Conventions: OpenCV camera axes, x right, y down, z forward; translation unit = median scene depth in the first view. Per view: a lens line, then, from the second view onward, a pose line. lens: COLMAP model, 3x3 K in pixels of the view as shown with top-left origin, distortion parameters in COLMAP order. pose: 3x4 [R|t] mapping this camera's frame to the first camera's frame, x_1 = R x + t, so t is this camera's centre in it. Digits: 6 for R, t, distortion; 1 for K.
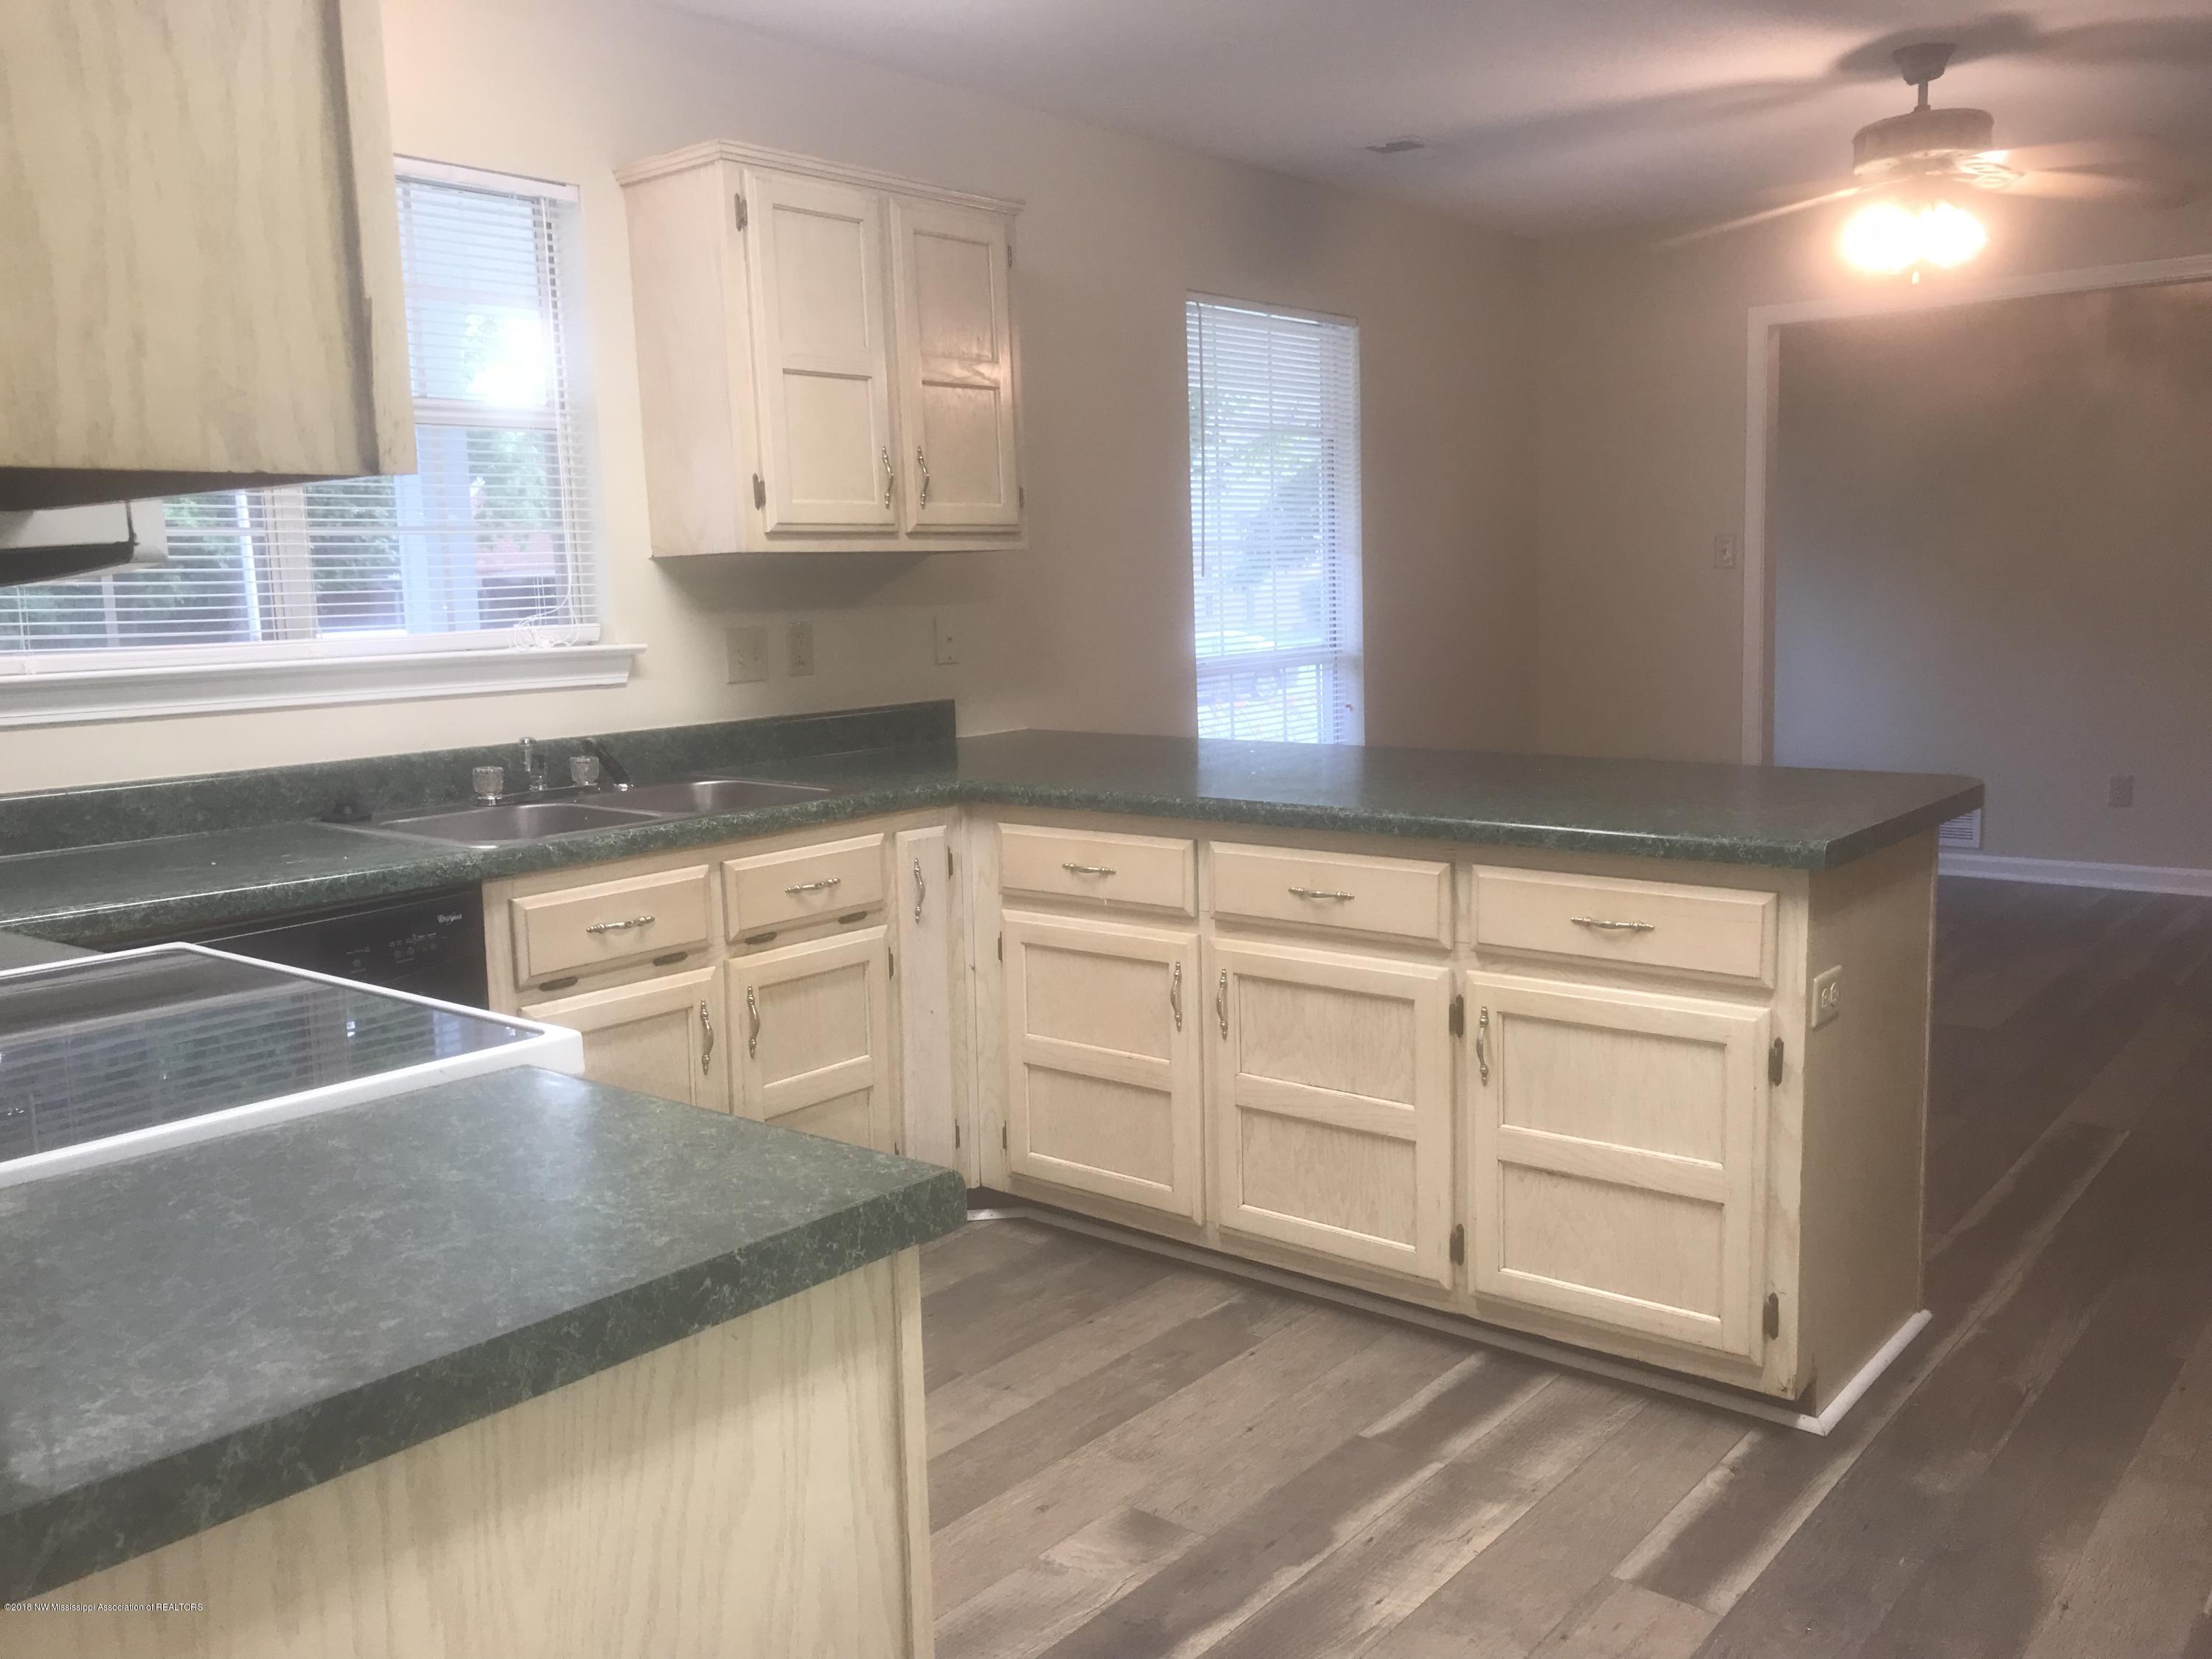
lens RADIAL K [[1810.9, 0, 1111.0], [0, 1810.9, 830.1], [0, 0, 1]] dist [0.038841, -0.031322]
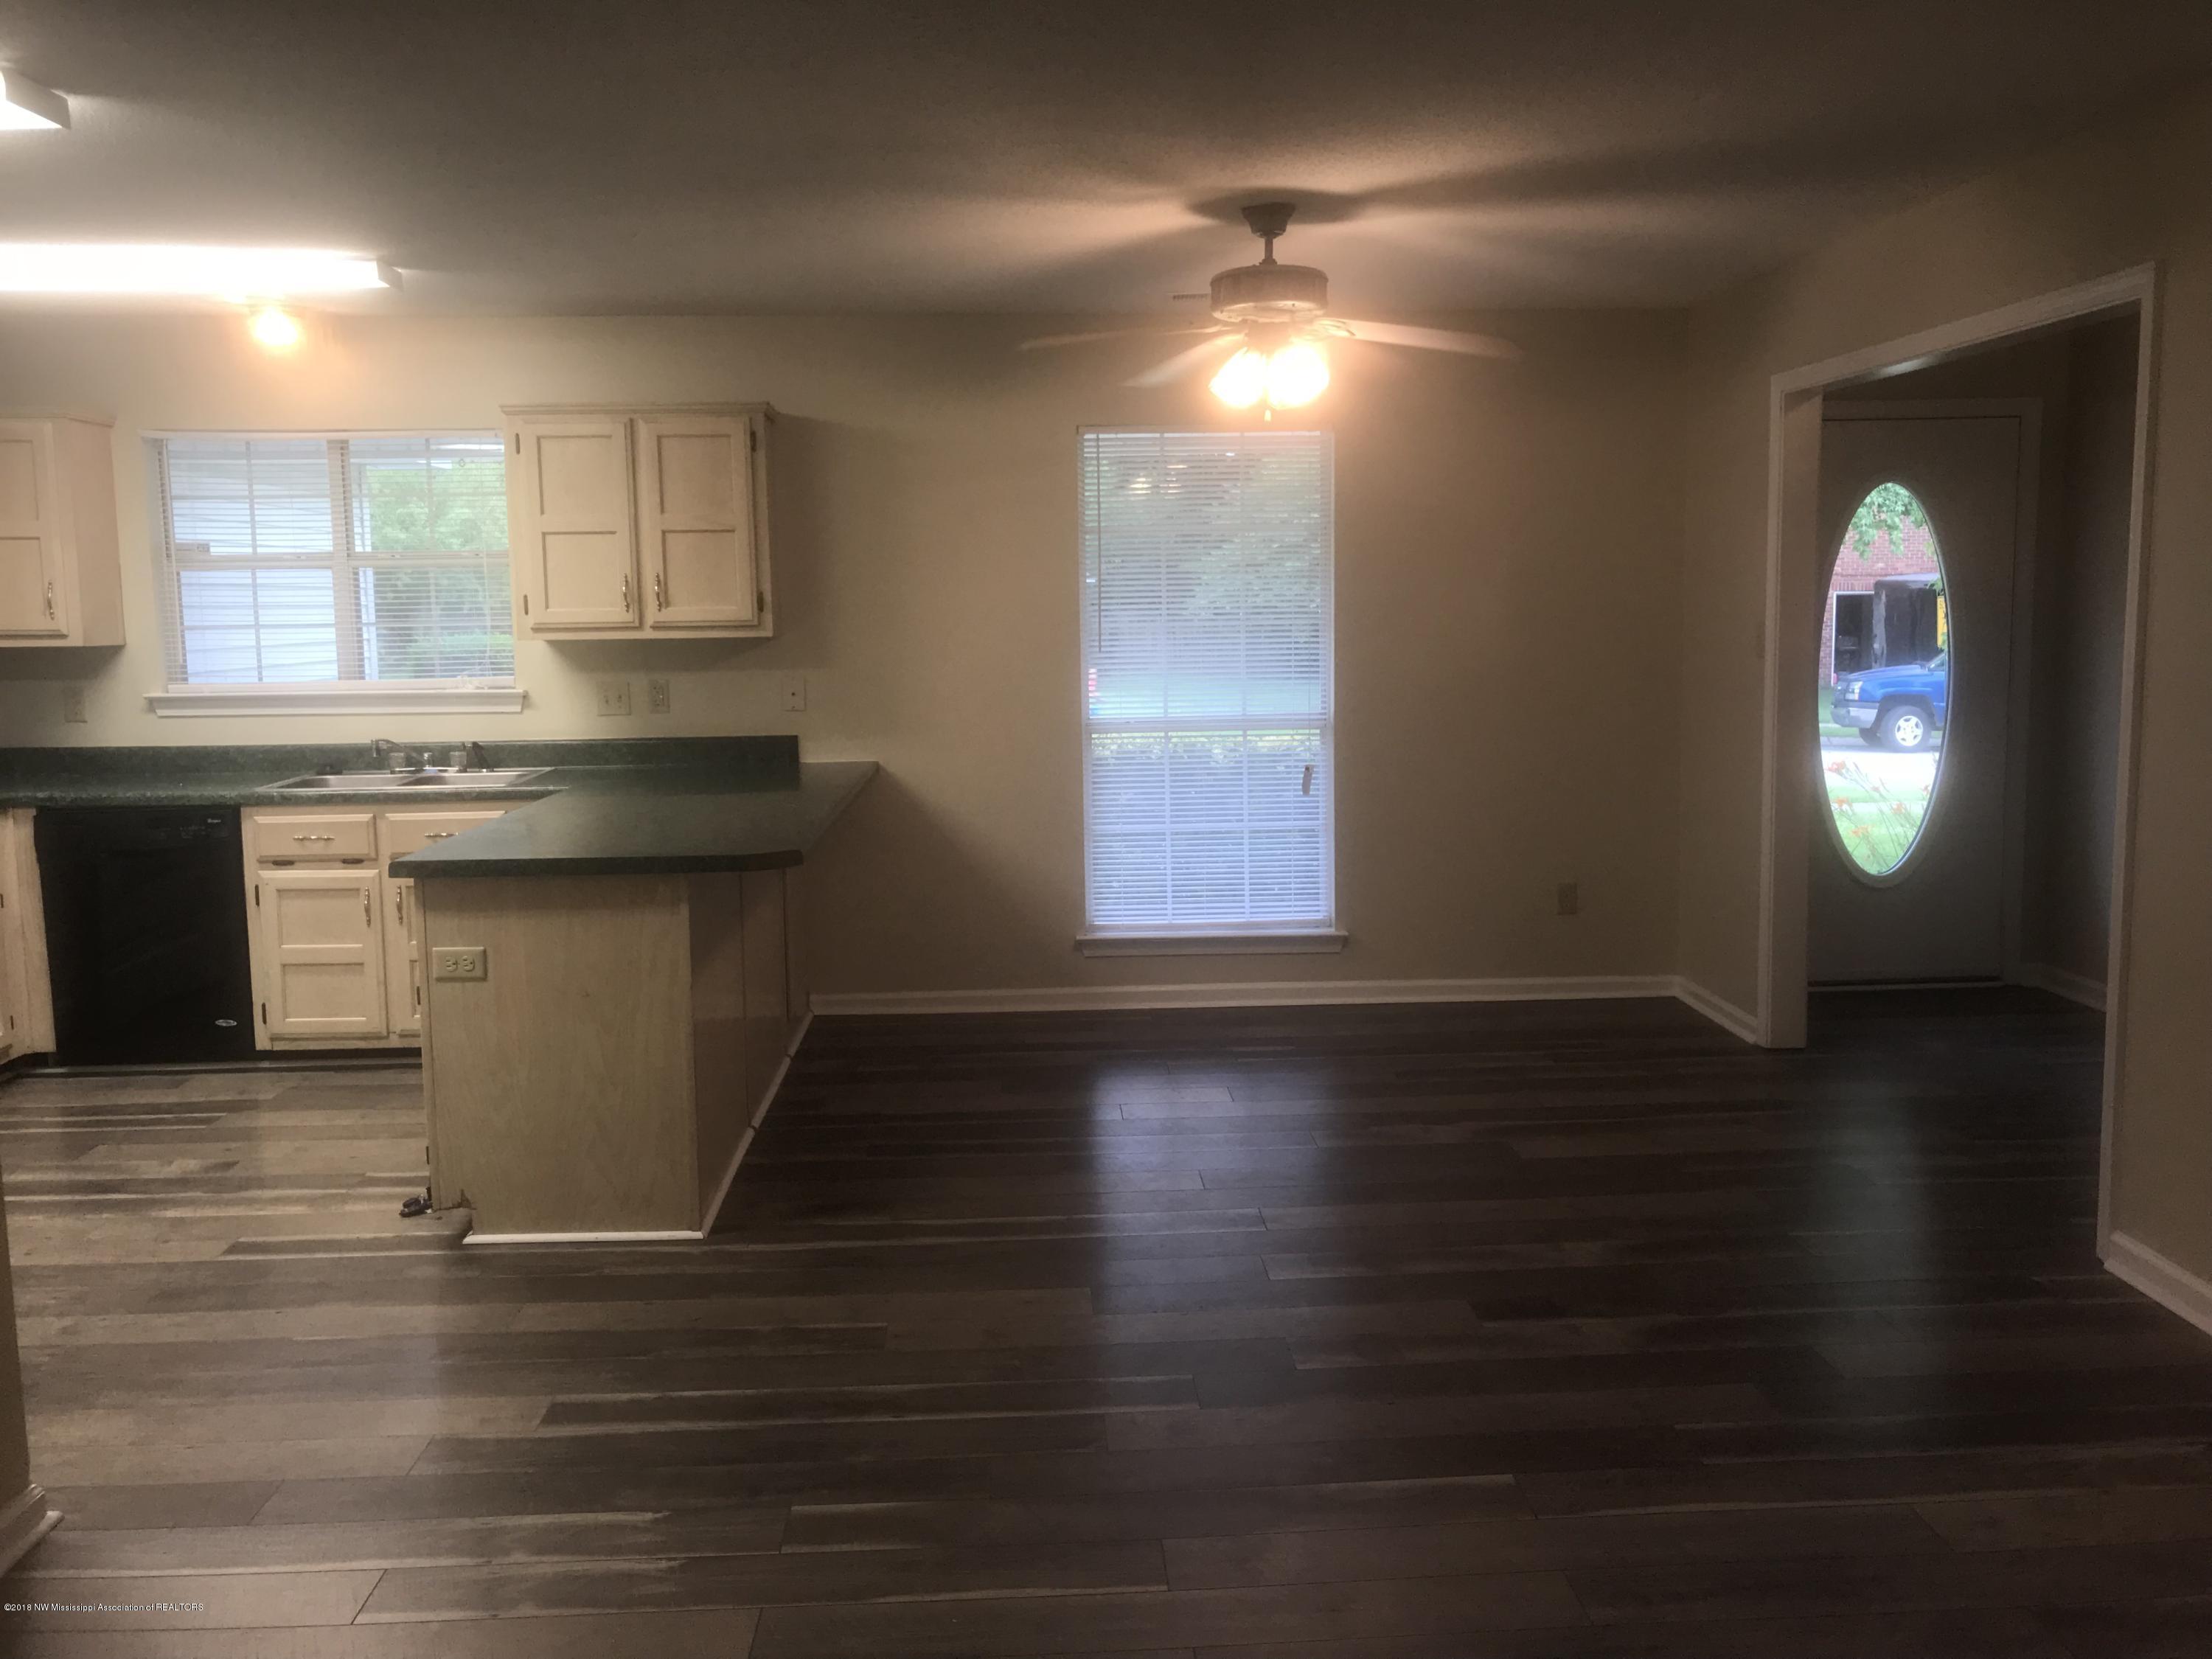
lens RADIAL K [[1810.9, 0, 1093.7], [0, 1810.9, 837.7], [0, 0, 1]] dist [0.038841, -0.031322]
pose [[0.668808, 0.118862, -0.733871, 1.423670], [-0.107592, 0.992219, 0.062652, -0.132909], [0.735608, 0.037056, 0.676393, 0.244174]]
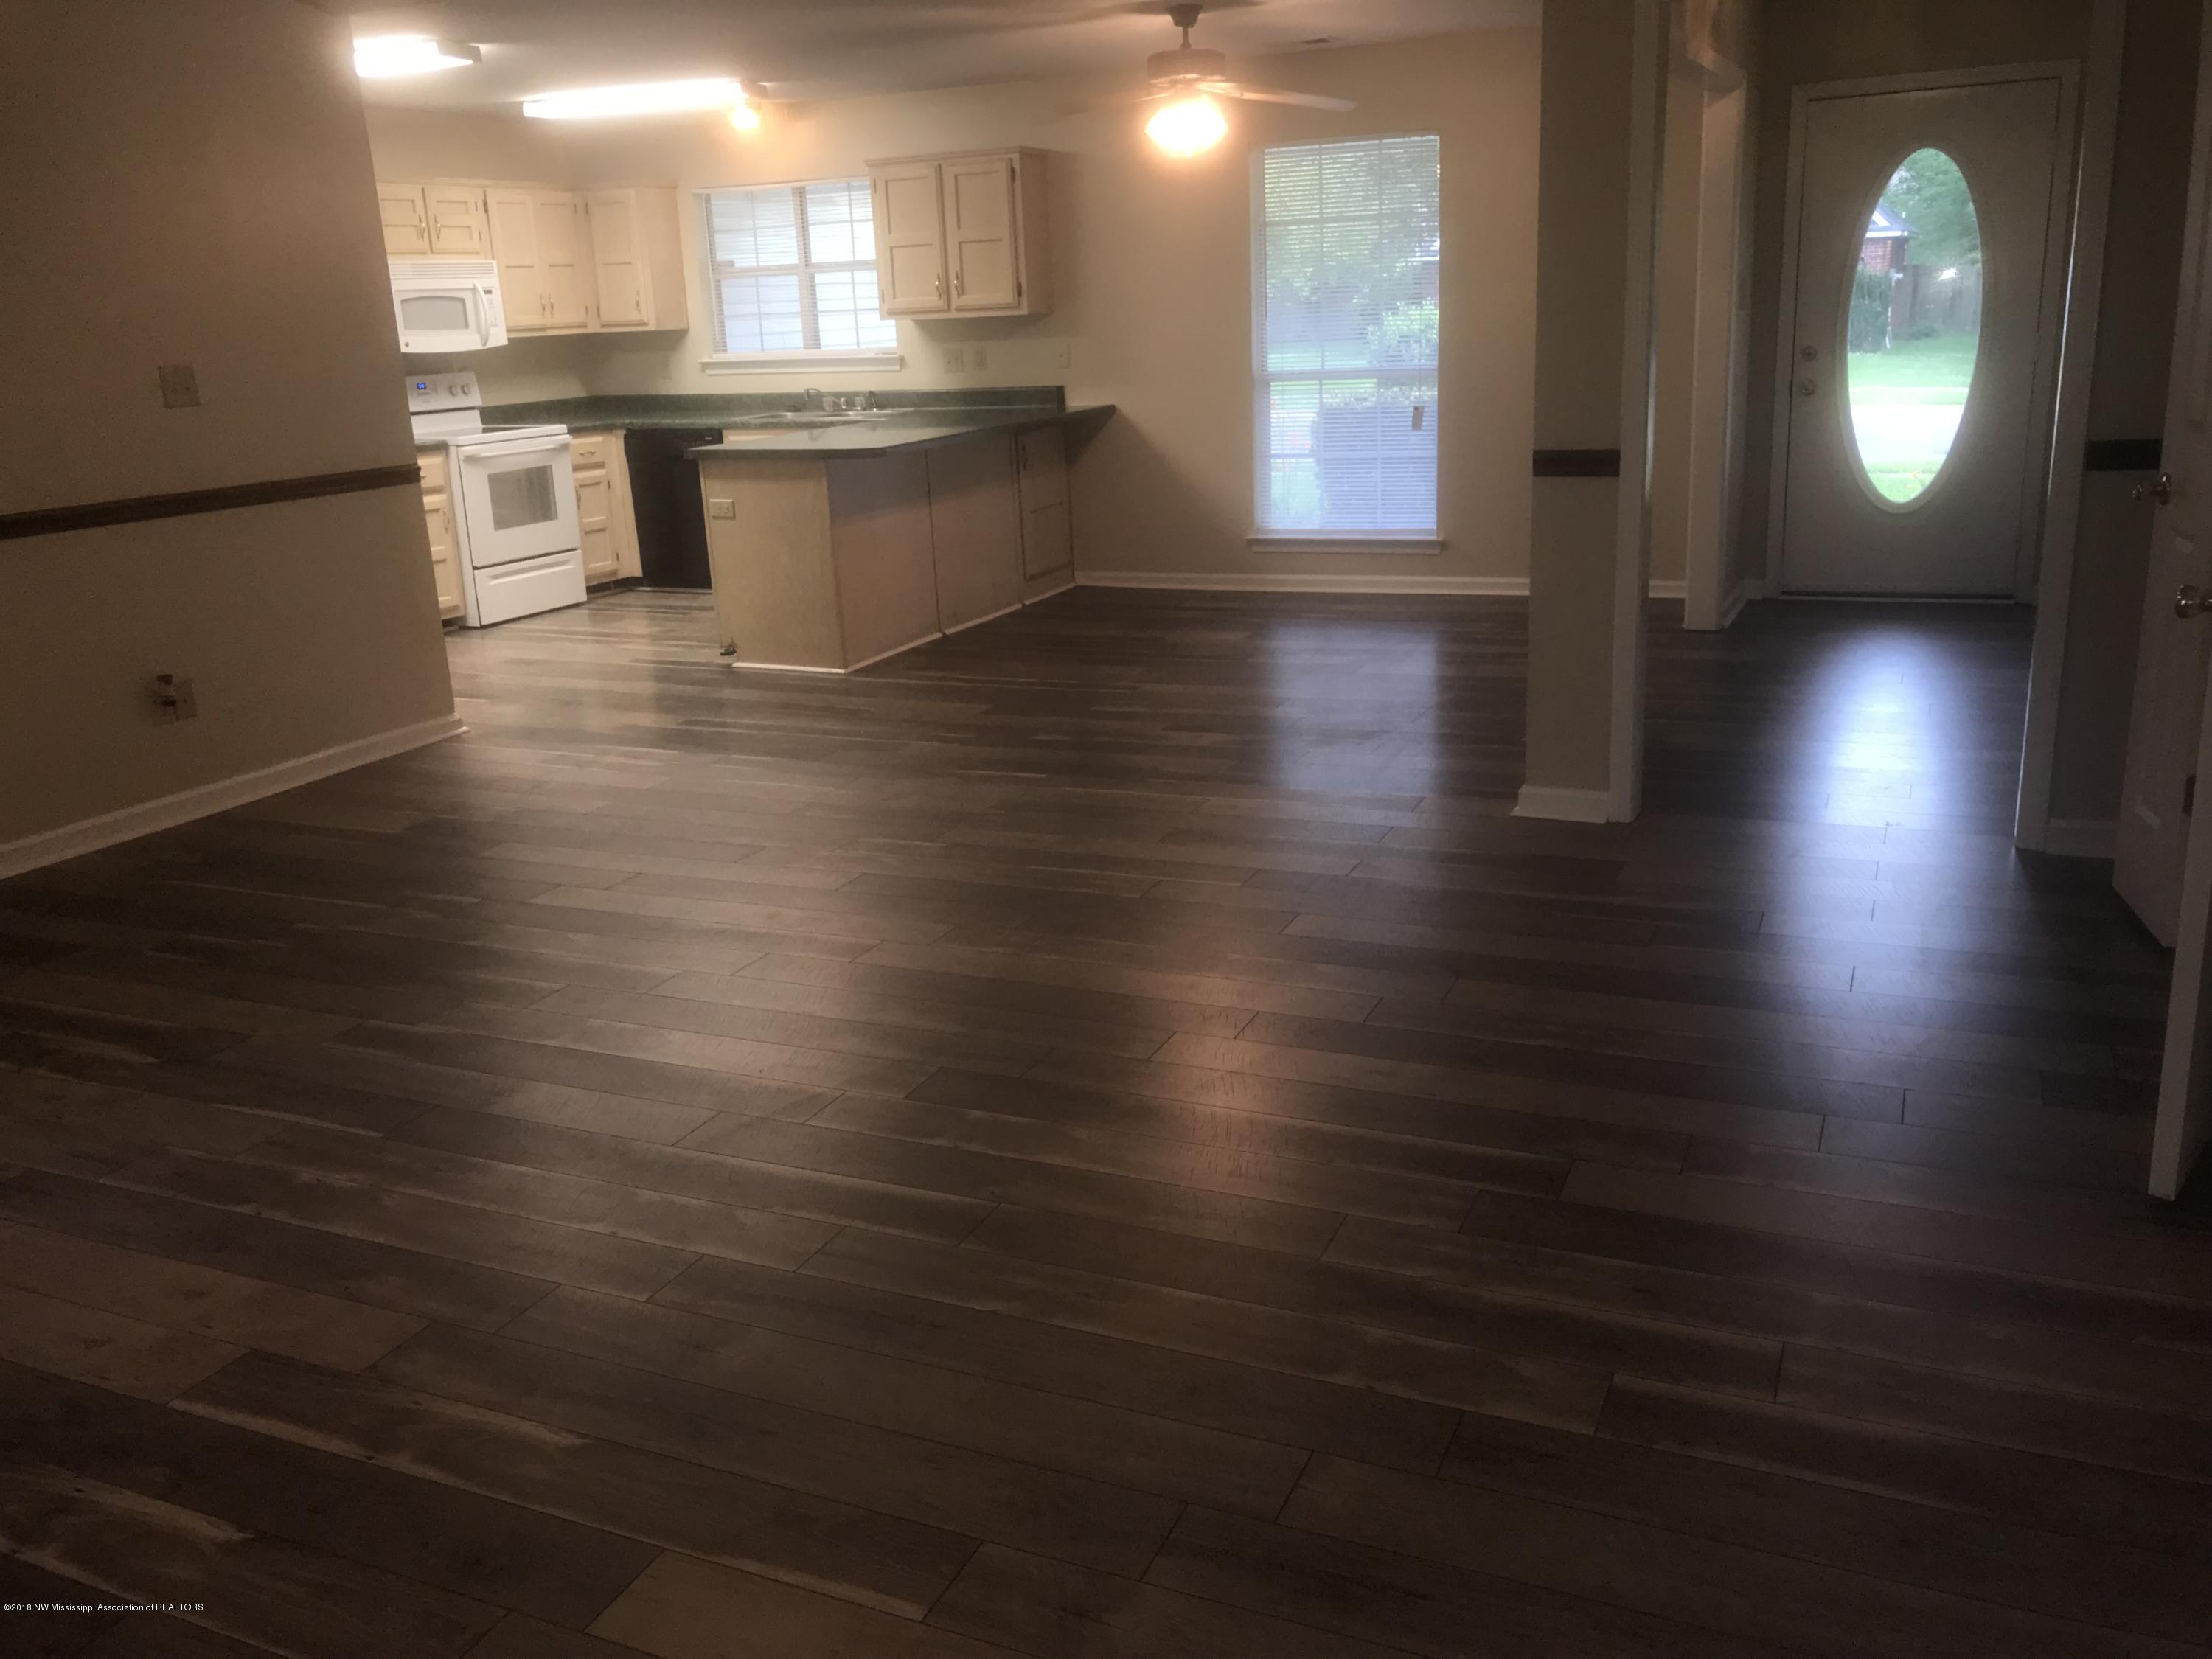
lens RADIAL K [[1810.9, 0, 1099.3], [0, 1810.9, 823.9], [0, 0, 1]] dist [0.038841, -0.031322]
pose [[0.260694, 0.288703, -0.921243, 2.460517], [-0.094160, 0.957293, 0.273355, -0.202381], [0.960819, 0.015482, 0.276745, 0.584996]]
